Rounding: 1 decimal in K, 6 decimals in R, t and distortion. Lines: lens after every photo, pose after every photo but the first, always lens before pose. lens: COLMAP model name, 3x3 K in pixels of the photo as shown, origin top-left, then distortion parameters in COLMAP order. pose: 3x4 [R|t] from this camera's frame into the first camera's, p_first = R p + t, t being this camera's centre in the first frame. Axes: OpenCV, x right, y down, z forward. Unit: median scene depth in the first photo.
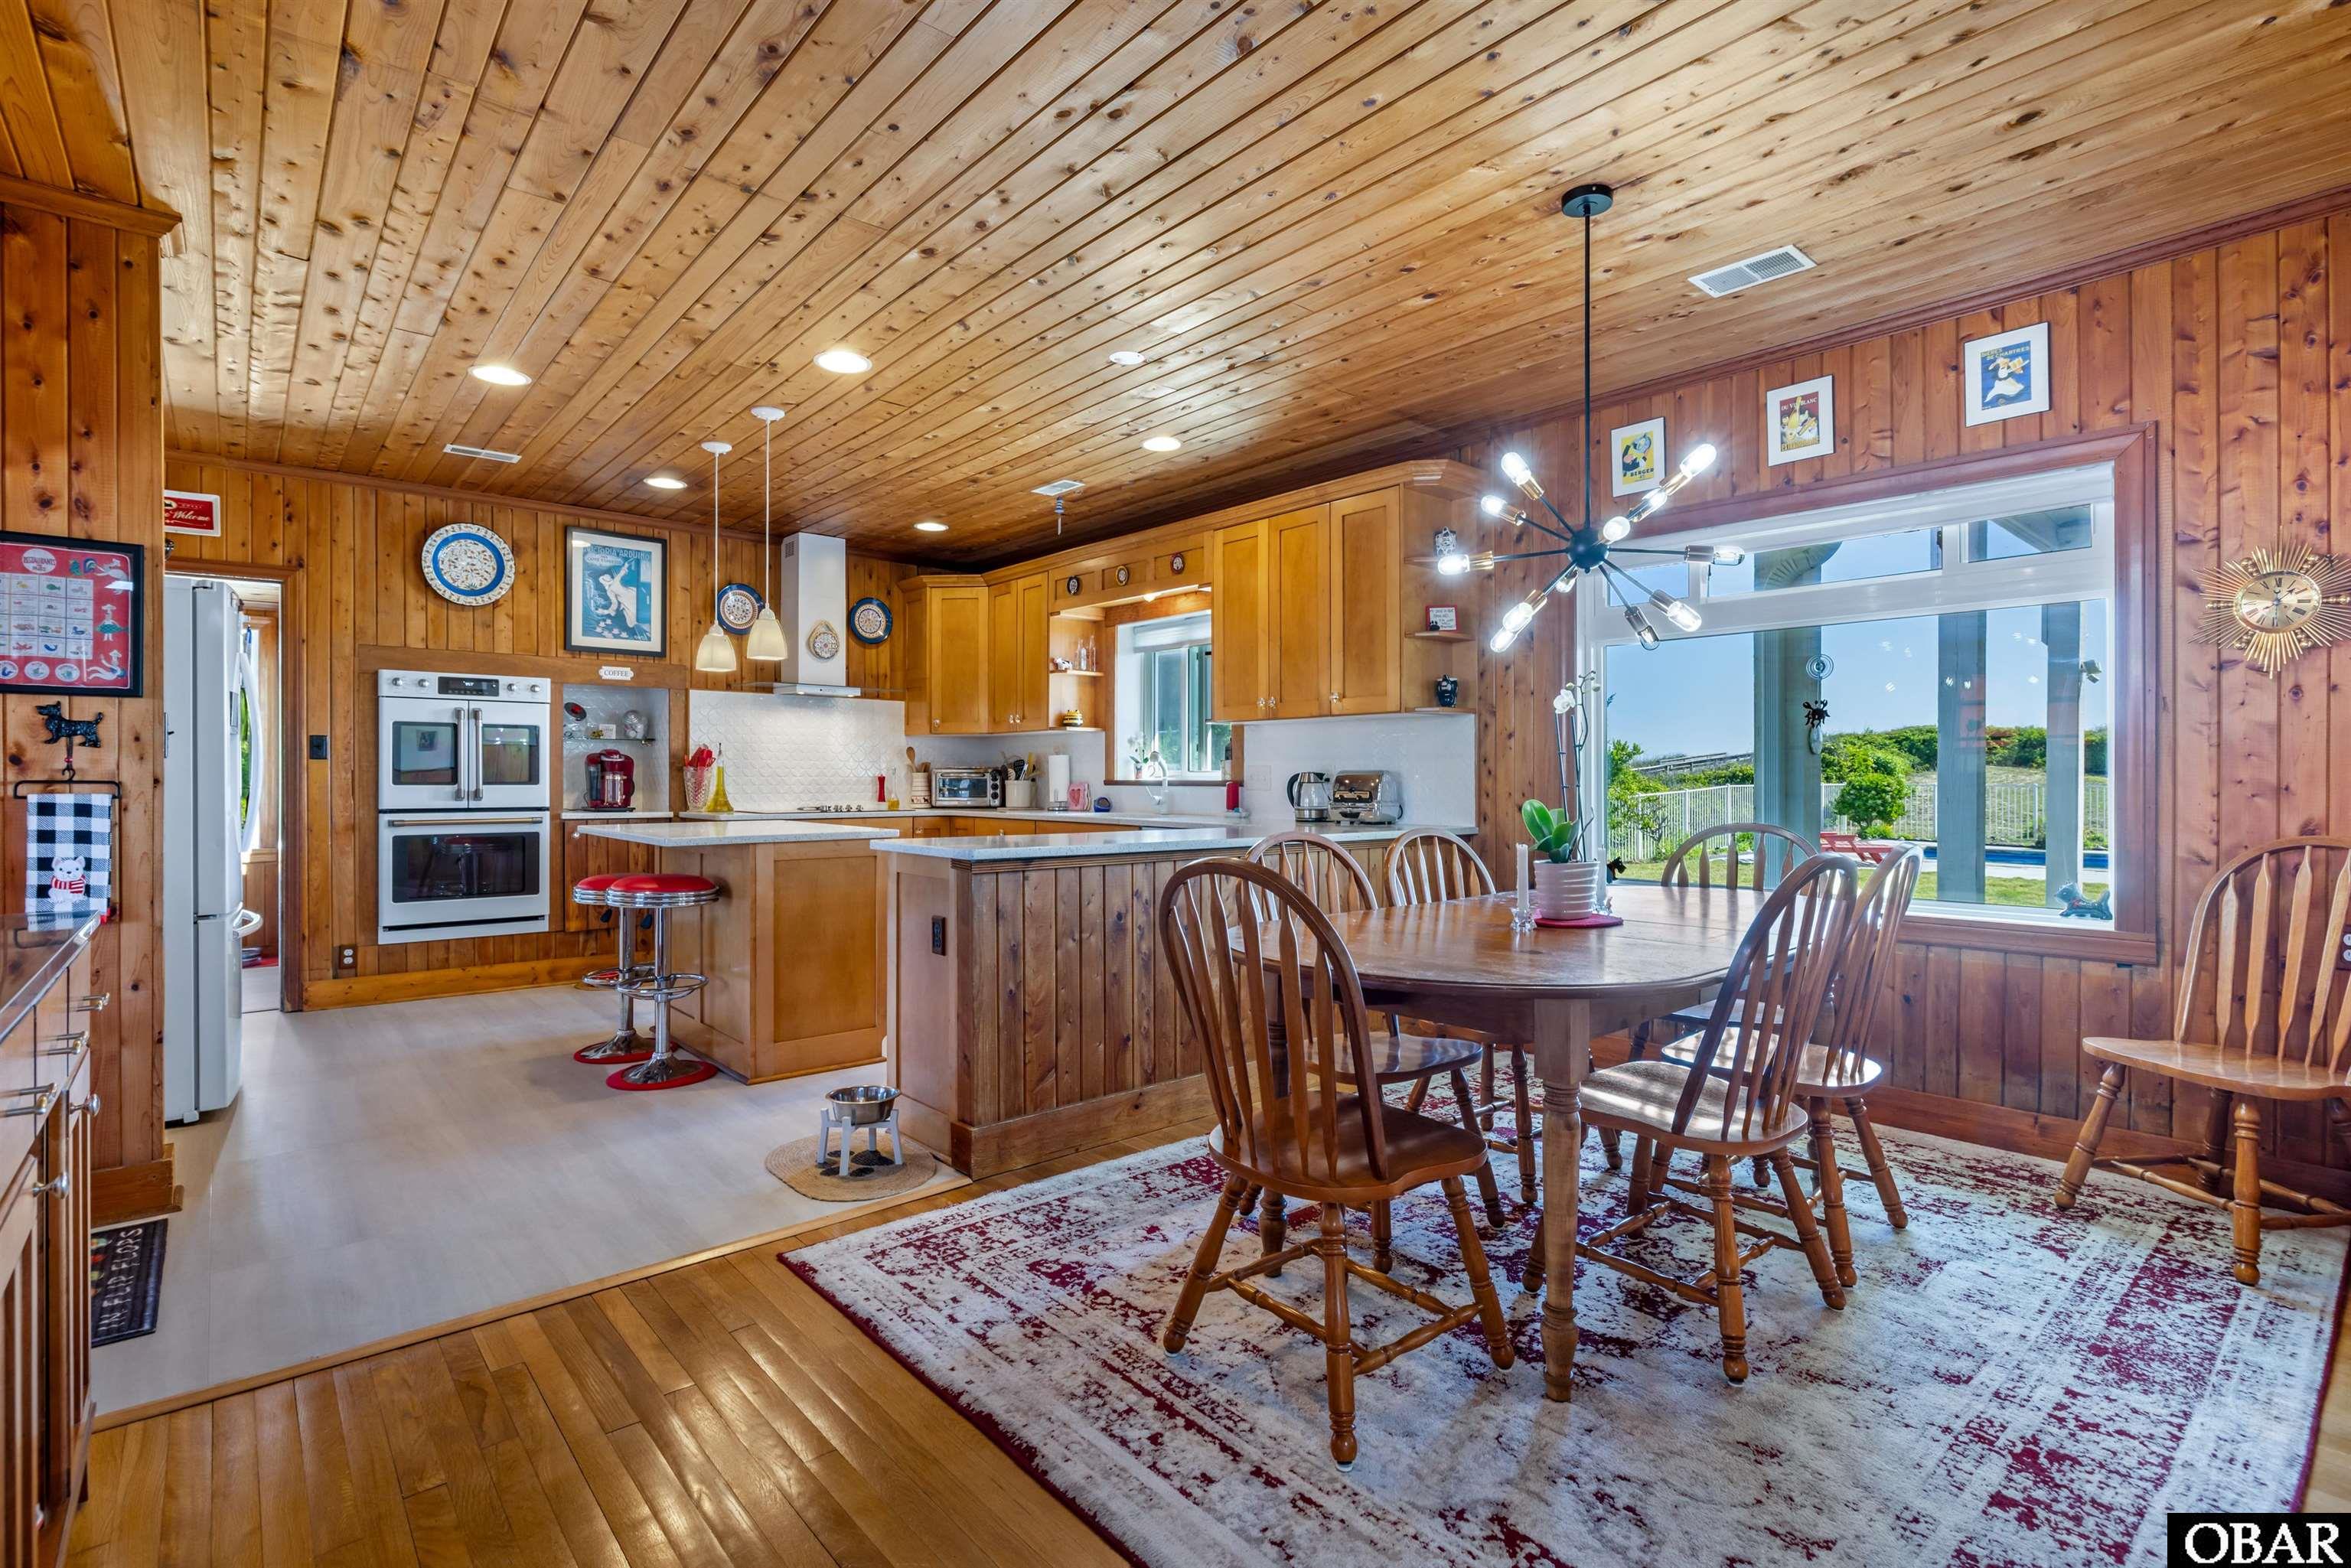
lens RADIAL K [[1140.2, 0, 1154.2], [0, 1140.2, 779.4], [0, 0, 1]] dist [-0.014342, 0.003784]
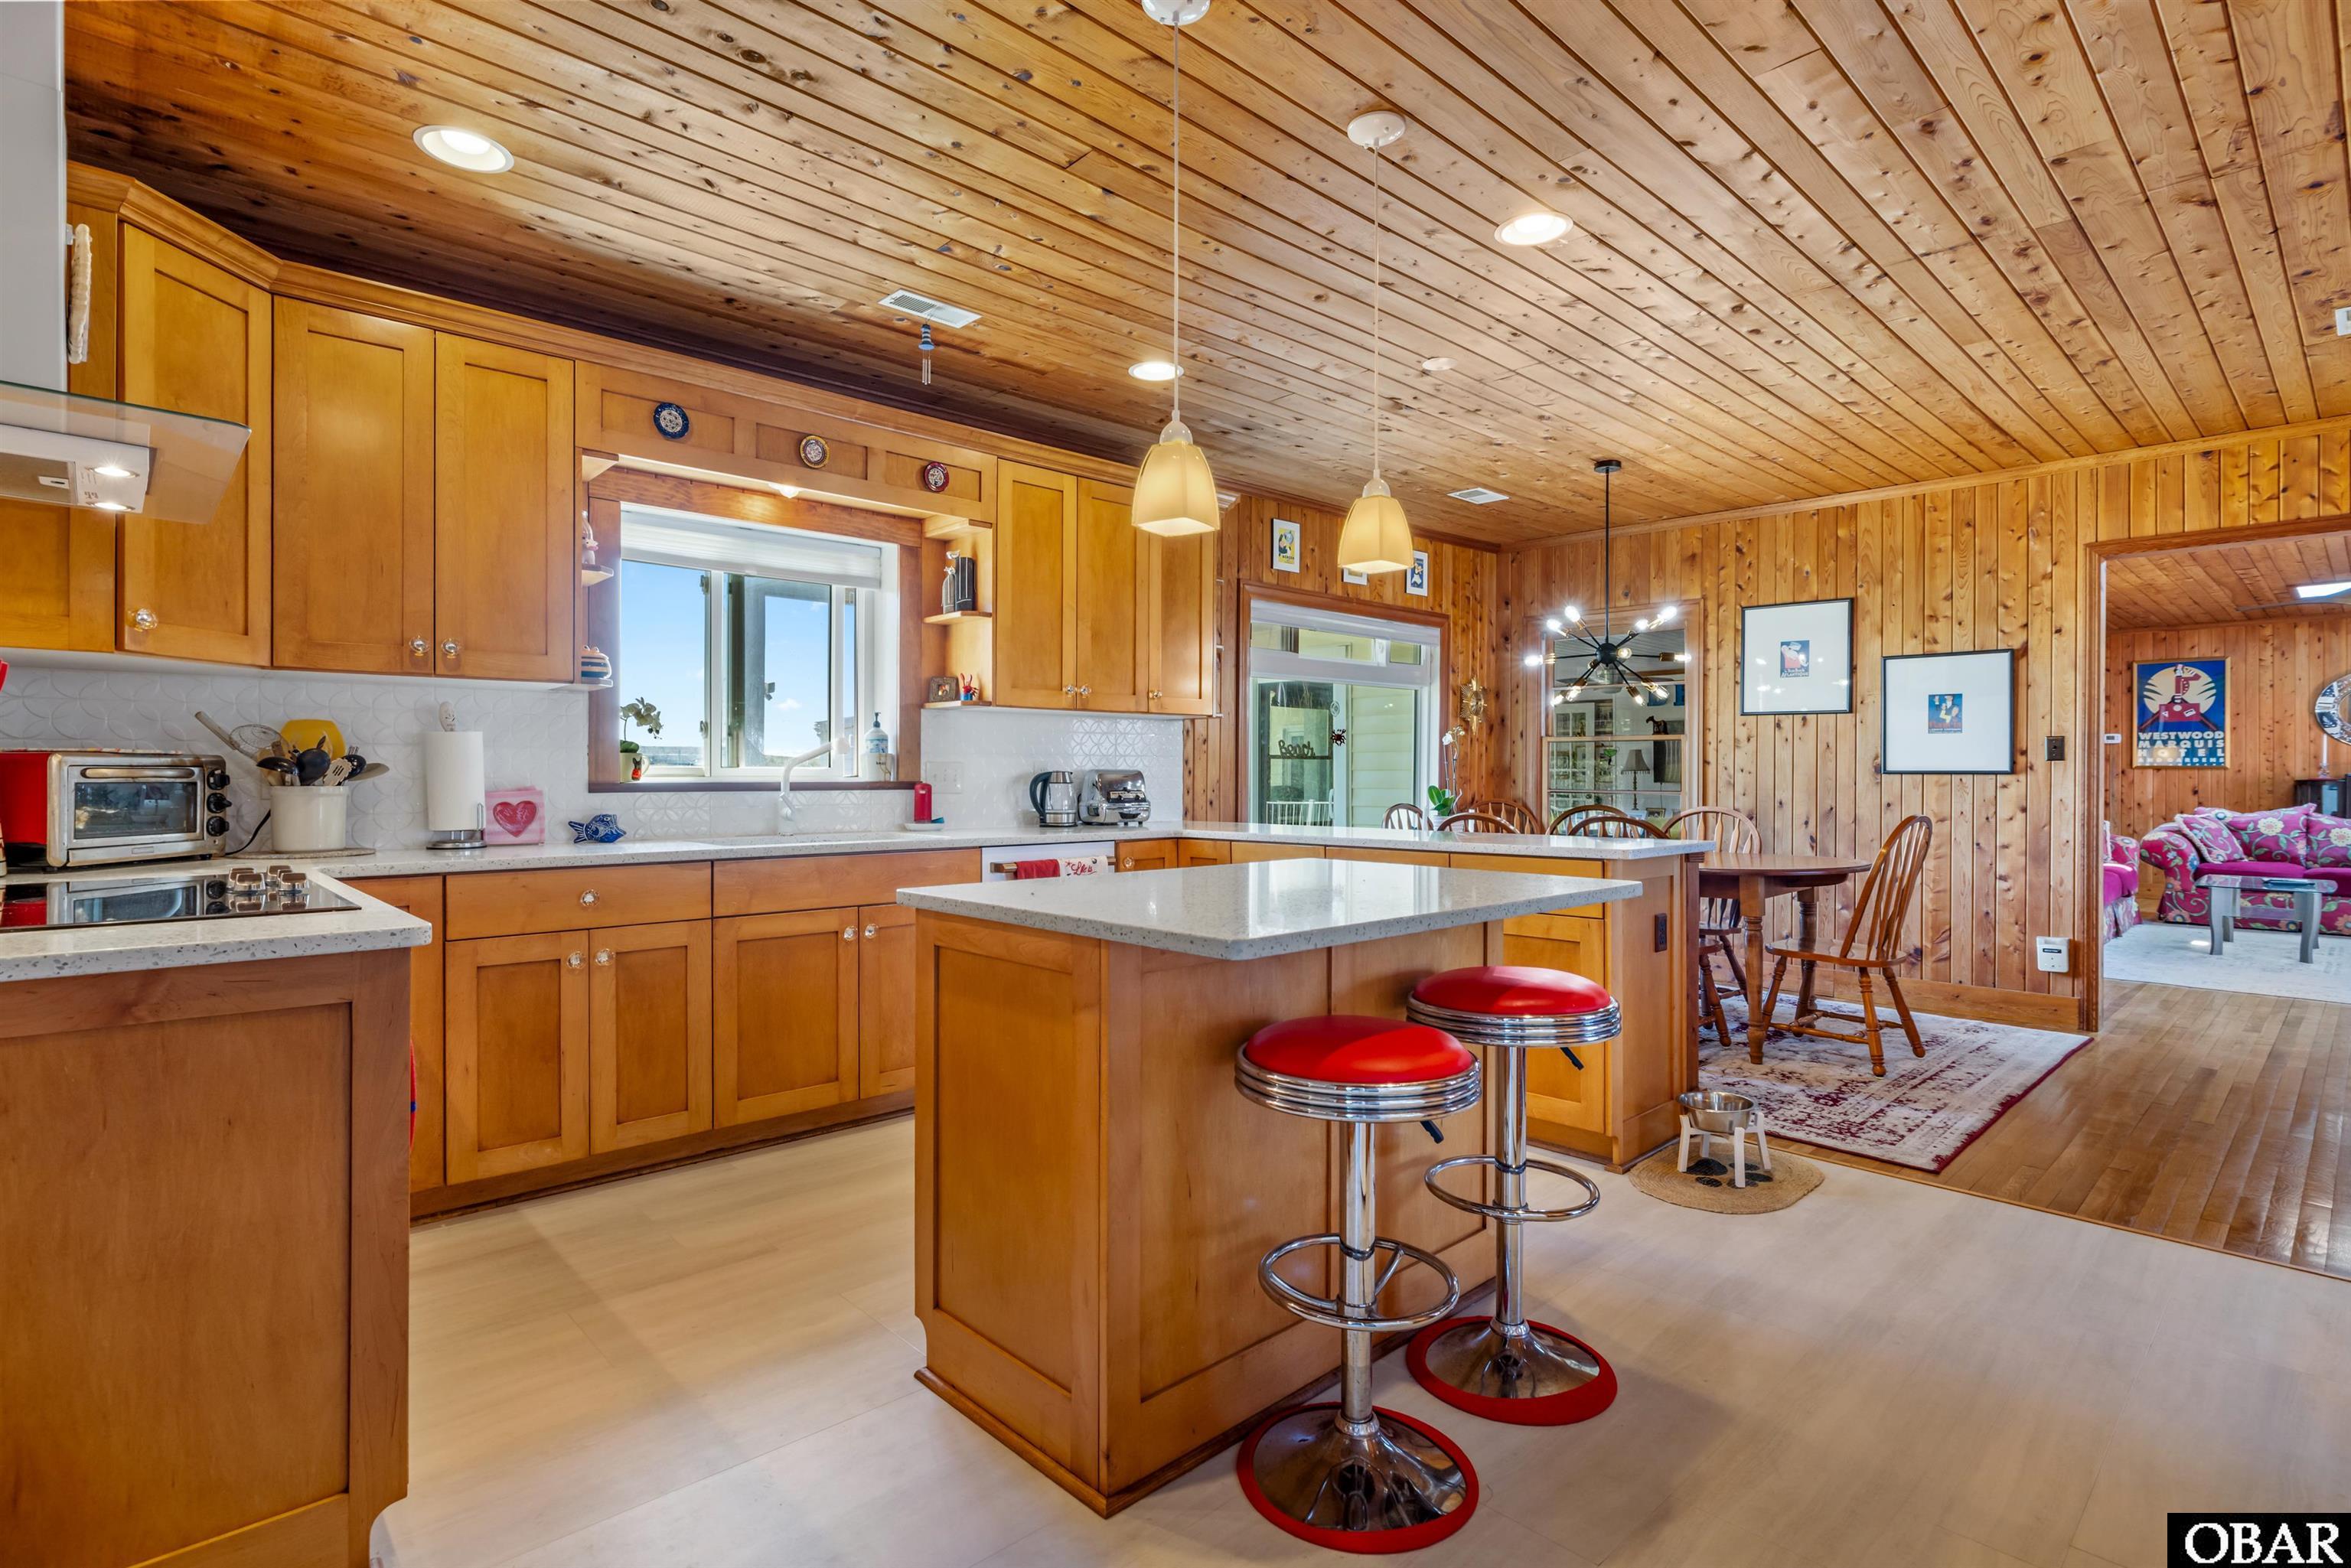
lens RADIAL K [[1140.2, 0, 1190.2], [0, 1140.2, 774.7], [0, 0, 1]] dist [-0.014342, 0.003784]
pose [[-0.074346, -0.001777, 0.997231, -0.700082], [0.001111, 0.999998, 0.001865, -0.004410], [-0.997232, 0.001246, -0.074344, 0.893140]]
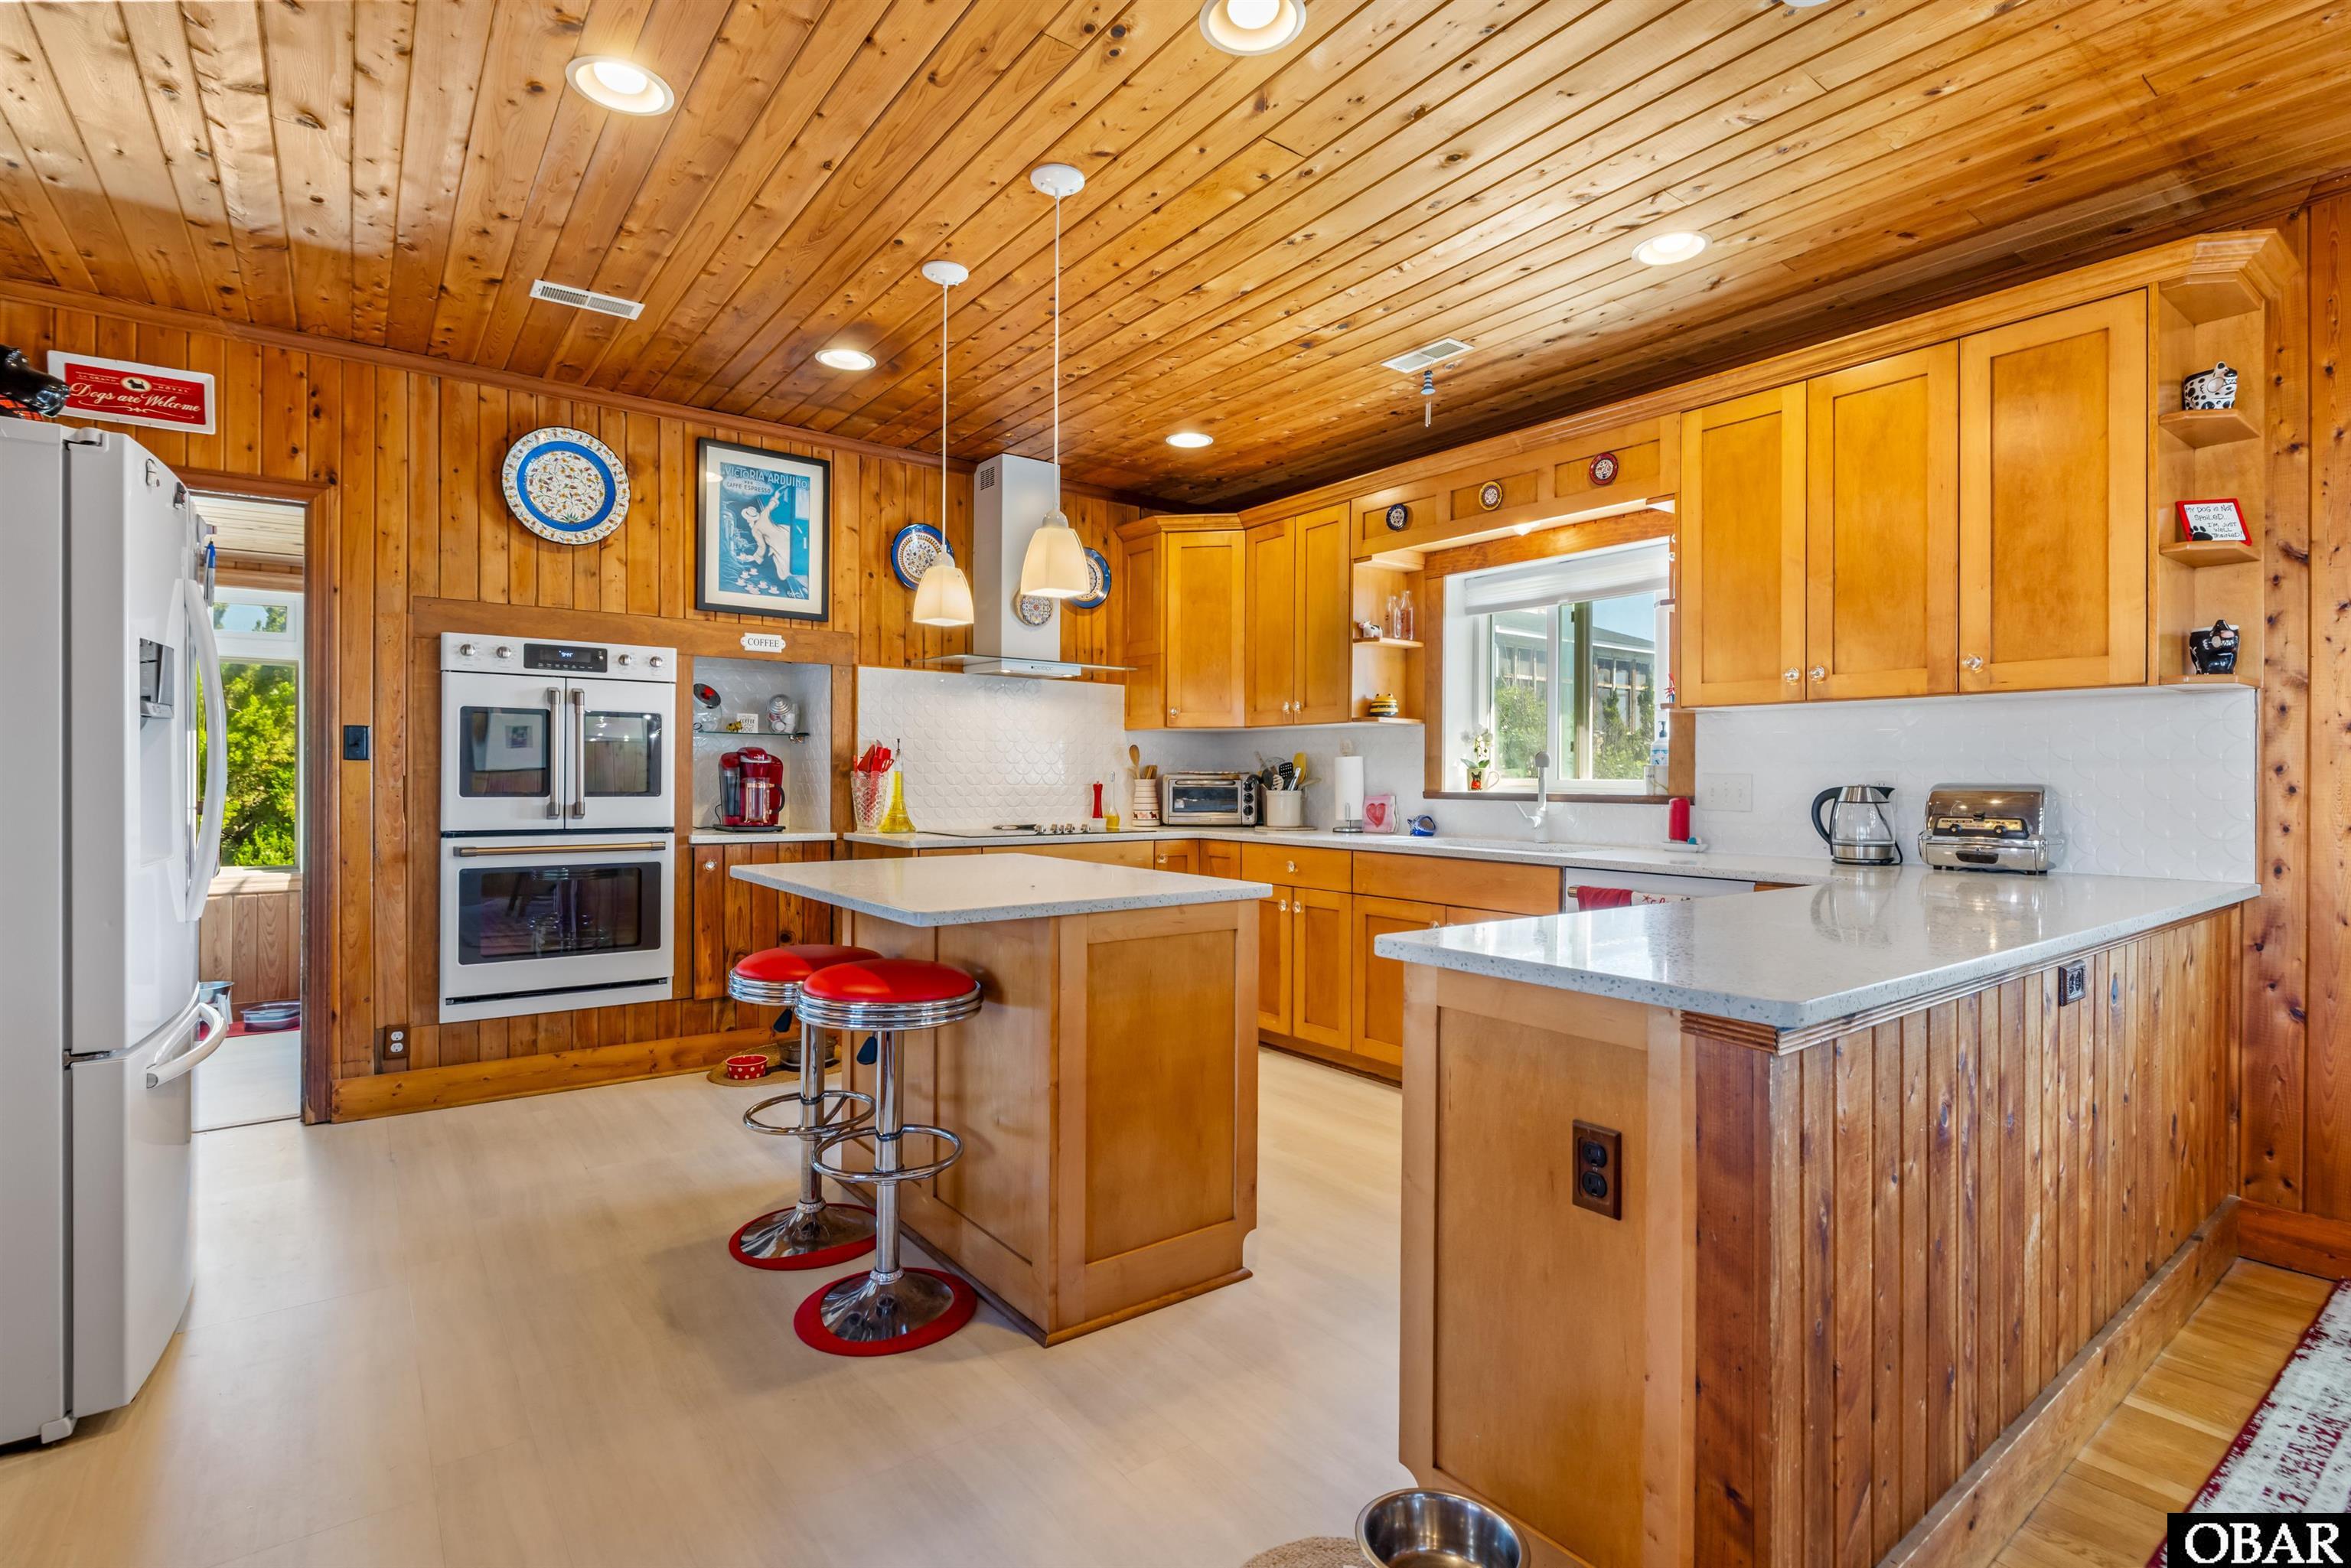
lens RADIAL K [[1097.4, 0, 1152.0], [0, 1097.4, 774.8], [0, 0, 1]] dist [-0.020516, 0.006319]
pose [[0.998578, 0.002594, -0.053248, -0.208519], [-0.002753, 0.999992, -0.002917, -0.008283], [0.053240, 0.003059, 0.998577, 0.349508]]
